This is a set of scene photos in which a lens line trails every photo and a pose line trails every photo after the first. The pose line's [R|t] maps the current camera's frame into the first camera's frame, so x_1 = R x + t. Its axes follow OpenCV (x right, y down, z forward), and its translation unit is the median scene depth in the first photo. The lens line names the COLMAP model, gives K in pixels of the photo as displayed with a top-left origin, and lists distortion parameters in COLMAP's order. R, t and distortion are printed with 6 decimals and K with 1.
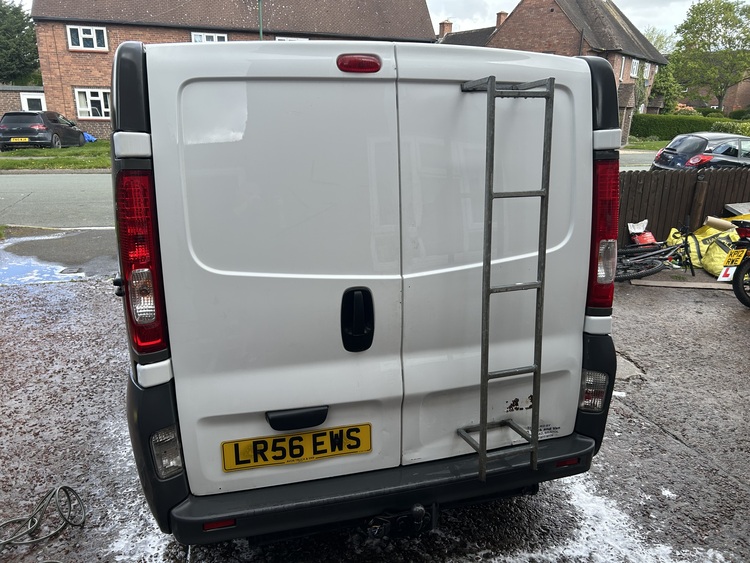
lens RADIAL K [[571.2, 0, 375.0], [0, 571.2, 281.5], [0, 0, 1]] dist [0.002787, -0.001608]
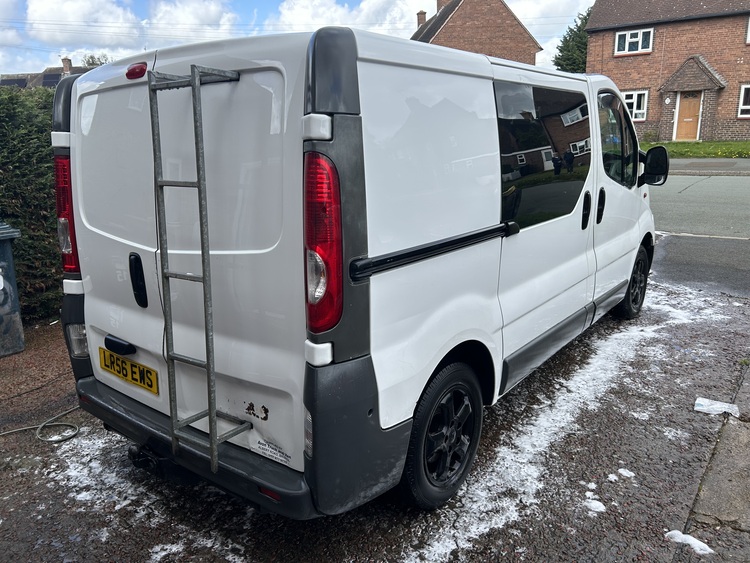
lens RADIAL K [[571.2, 0, 375.0], [0, 571.2, 281.5], [0, 0, 1]] dist [0.002787, -0.001608]
pose [[0.599574, 0.179363, -0.779961, 0.093760], [-0.182401, 0.979539, 0.085043, -0.009689], [0.779257, 0.091277, 0.620022, 0.048146]]
